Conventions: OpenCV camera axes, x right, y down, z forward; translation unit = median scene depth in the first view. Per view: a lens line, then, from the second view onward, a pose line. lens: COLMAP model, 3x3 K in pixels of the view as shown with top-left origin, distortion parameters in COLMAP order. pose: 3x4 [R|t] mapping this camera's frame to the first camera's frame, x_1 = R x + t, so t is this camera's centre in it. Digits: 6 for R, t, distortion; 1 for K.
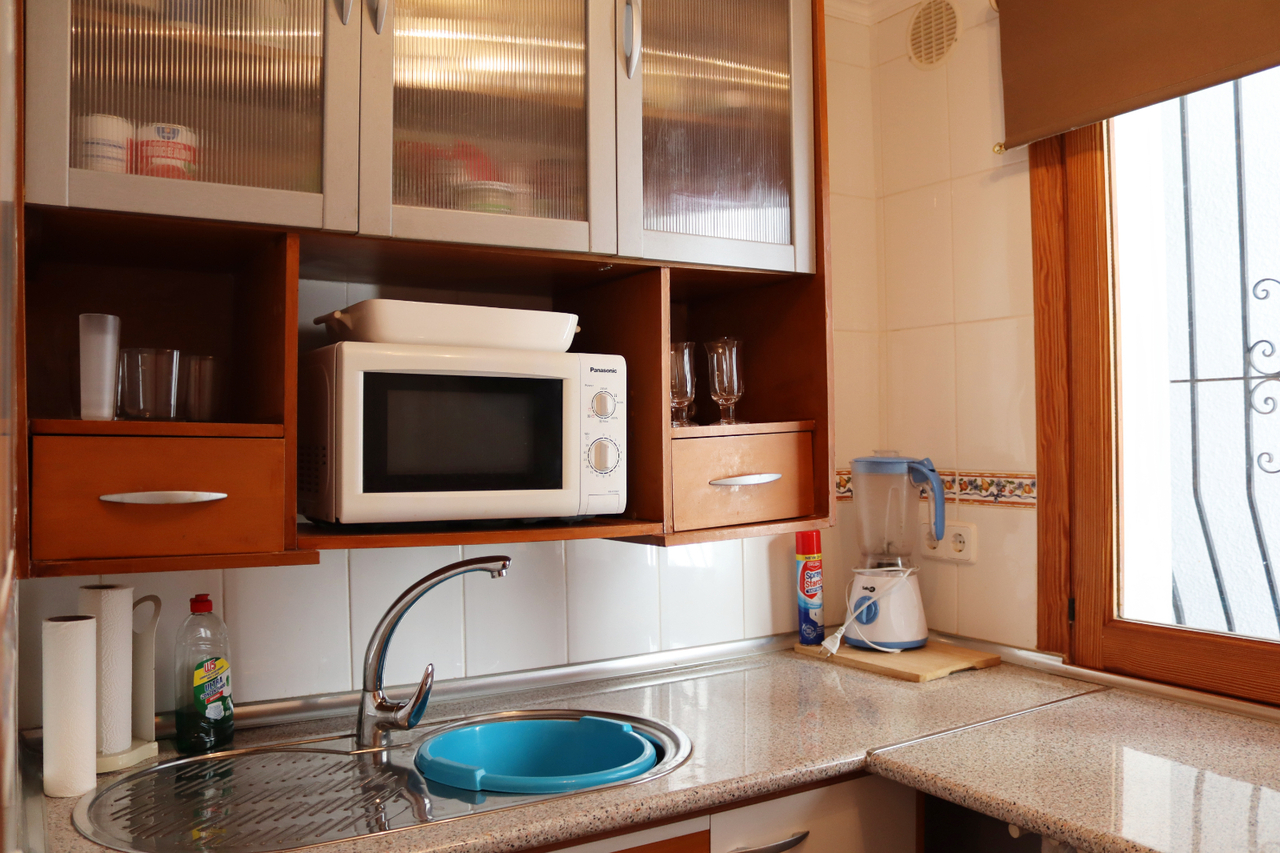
lens RADIAL K [[1061.3, 0, 631.4], [0, 1061.3, 434.7], [0, 0, 1]] dist [-0.161563, 0.131638]
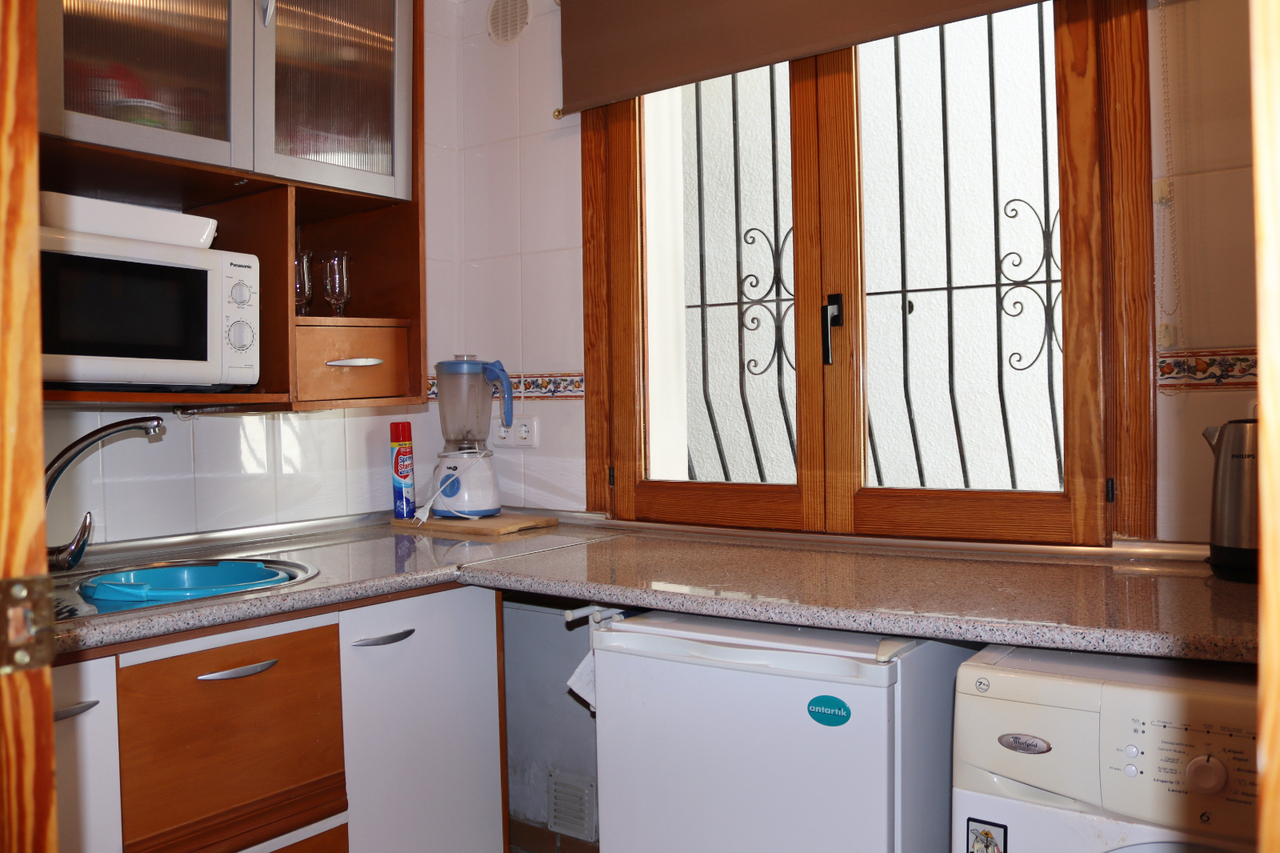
lens RADIAL K [[1061.3, 0, 640.1], [0, 1061.3, 420.5], [0, 0, 1]] dist [-0.161563, 0.131638]
pose [[0.916999, -0.008224, 0.398804, -0.068268], [0.002171, 0.999876, 0.015626, 0.082959], [-0.398883, -0.013463, 0.916903, -0.230276]]
